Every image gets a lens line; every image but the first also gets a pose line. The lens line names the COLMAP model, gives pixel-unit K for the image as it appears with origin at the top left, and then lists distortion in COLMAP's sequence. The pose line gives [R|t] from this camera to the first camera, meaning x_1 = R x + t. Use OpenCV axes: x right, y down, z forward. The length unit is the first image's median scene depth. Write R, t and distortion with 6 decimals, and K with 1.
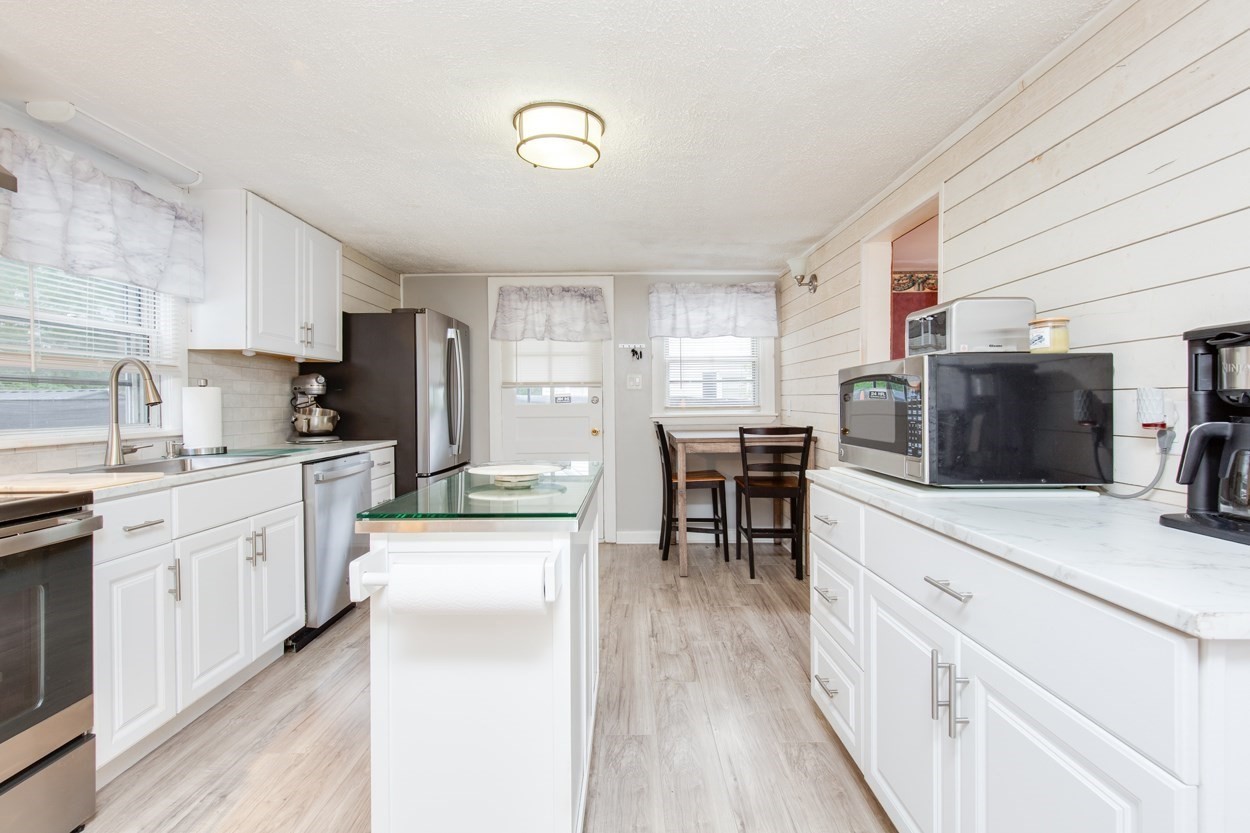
lens RADIAL K [[575.1, 0, 619.4], [0, 575.1, 408.8], [0, 0, 1]] dist [0.004934, -0.001677]
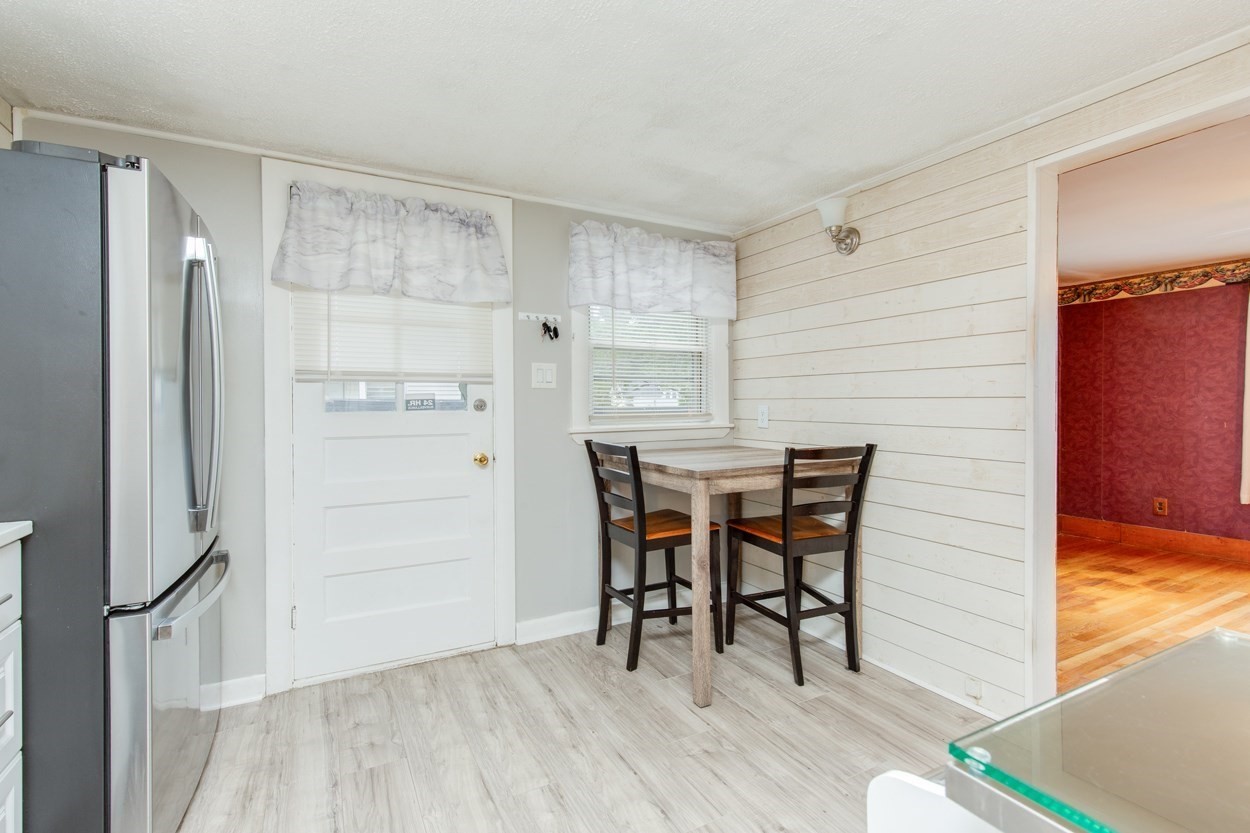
lens RADIAL K [[558.6, 0, 621.5], [0, 558.6, 408.1], [0, 0, 1]] dist [0.008630, 0.000586]
pose [[0.874830, -0.000779, 0.484430, -0.242560], [0.006977, 0.999915, -0.010992, -0.006570], [-0.484380, 0.012996, 0.874761, 0.545862]]
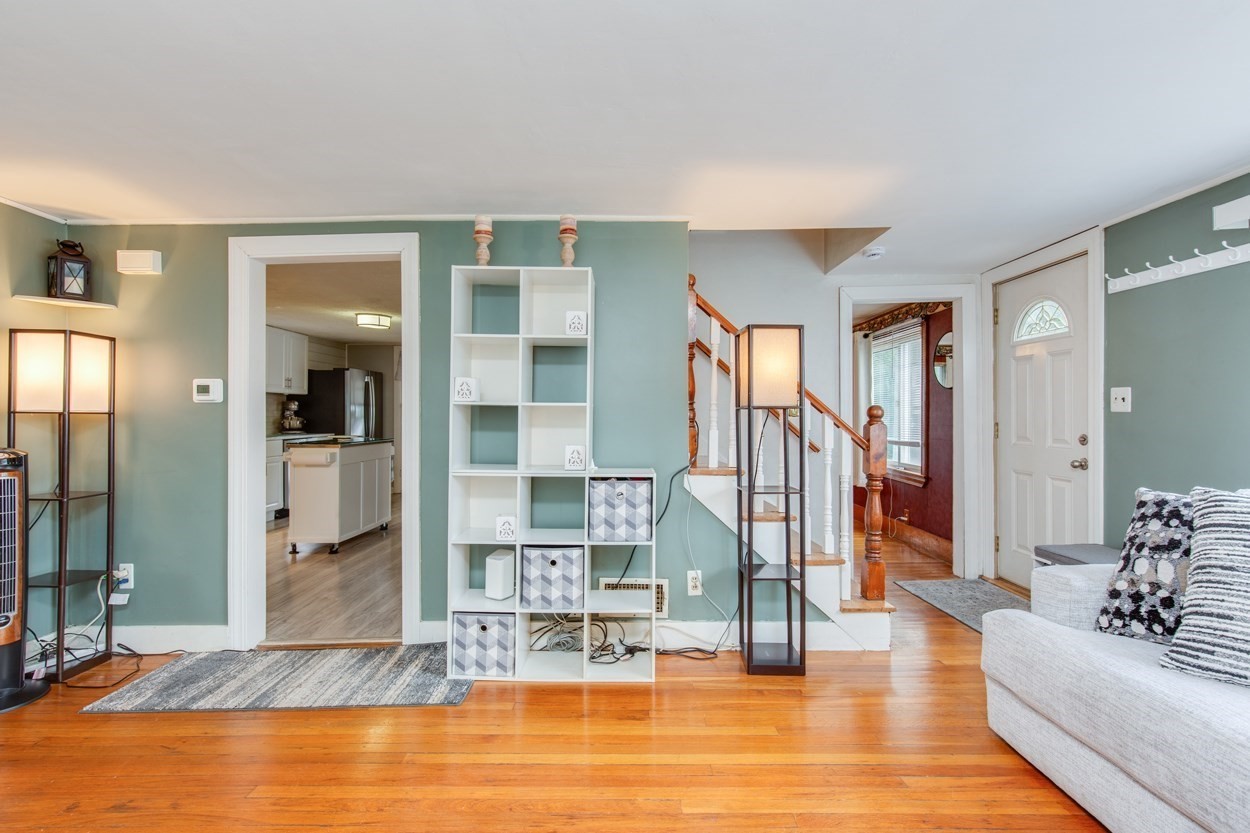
lens RADIAL K [[575.1, 0, 609.9], [0, 575.1, 414.6], [0, 0, 1]] dist [0.004934, -0.001677]
pose [[0.999594, 0.009034, -0.027026, 0.628881], [-0.009290, 0.999913, -0.009344, -0.001349], [0.026939, 0.009591, 0.999591, -0.980857]]
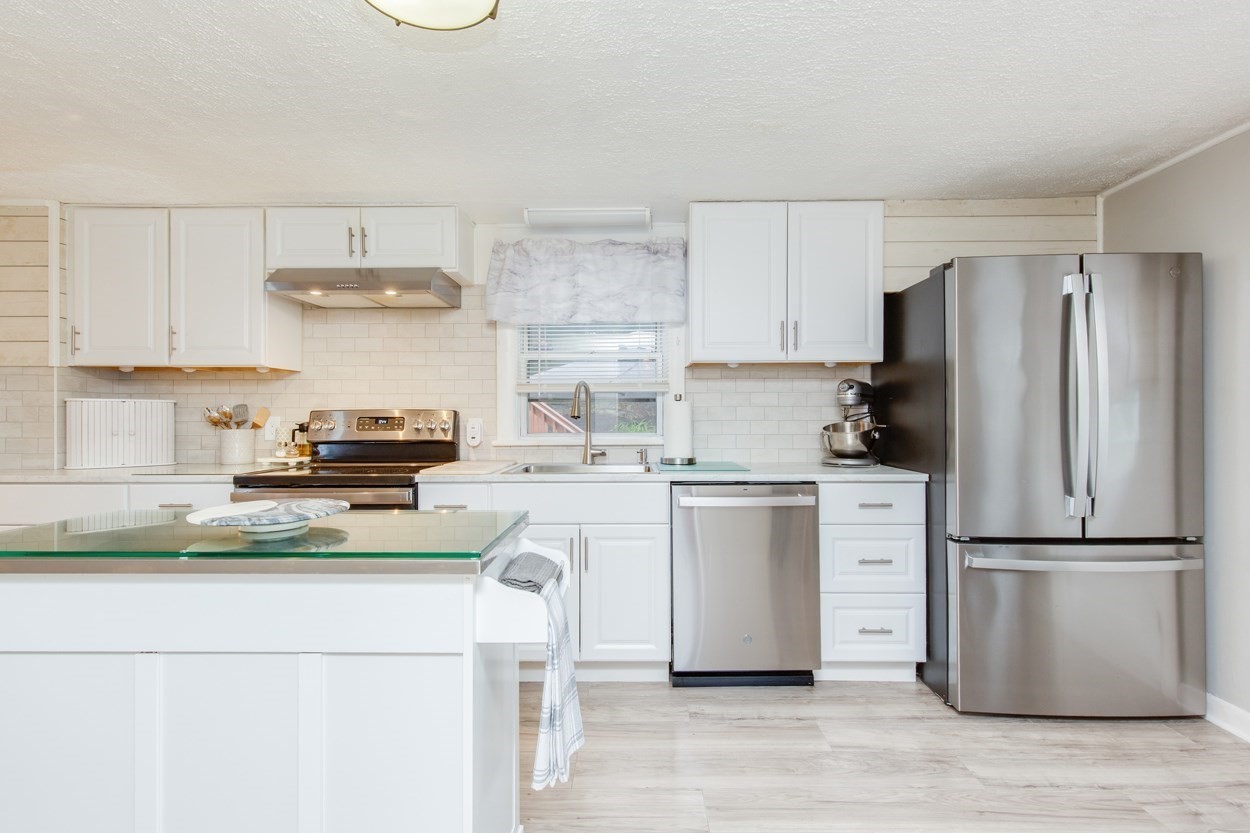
lens RADIAL K [[575.1, 0, 633.3], [0, 575.1, 416.9], [0, 0, 1]] dist [0.004934, -0.001677]
pose [[0.003062, 0.006105, -0.999977, 0.261670], [-0.008294, 0.999947, 0.006079, -0.010760], [0.999961, 0.008275, 0.003112, 0.677302]]
